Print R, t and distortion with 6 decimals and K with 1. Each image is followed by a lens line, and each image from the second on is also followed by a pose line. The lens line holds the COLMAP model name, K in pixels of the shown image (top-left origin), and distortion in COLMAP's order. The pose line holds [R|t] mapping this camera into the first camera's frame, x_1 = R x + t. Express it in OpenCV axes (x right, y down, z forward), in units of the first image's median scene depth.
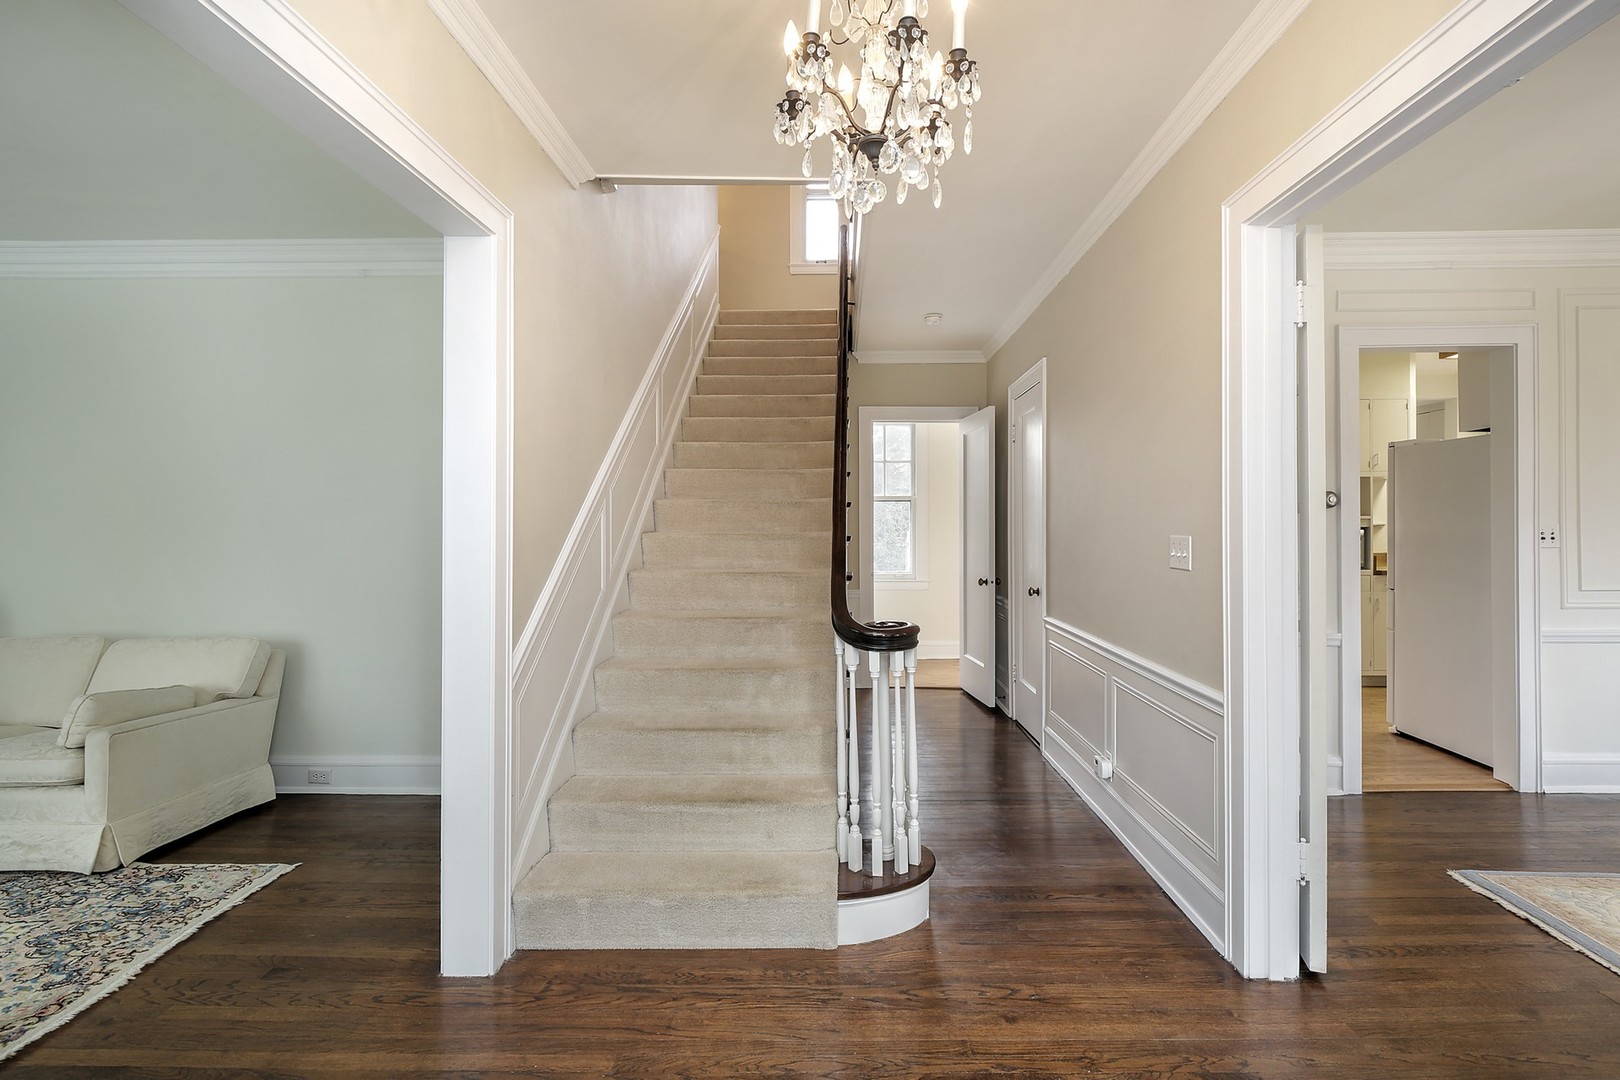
lens RADIAL K [[740.6, 0, 812.3], [0, 740.6, 517.3], [0, 0, 1]] dist [0.000742, 0.000405]
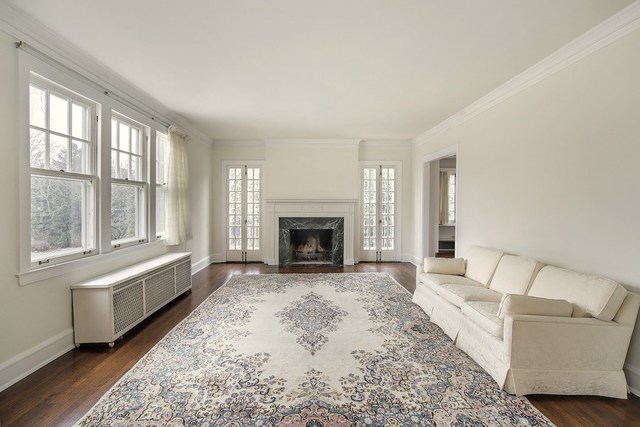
lens RADIAL K [[327.2, 0, 319.3], [0, 327.2, 204.5], [0, 0, 1]] dist [0.000028, 0.000141]
pose [[0.053691, 0.000615, -0.998557, -0.154642], [0.007005, 0.999975, 0.000992, 0.002624], [0.998533, -0.007048, 0.053686, 0.455968]]
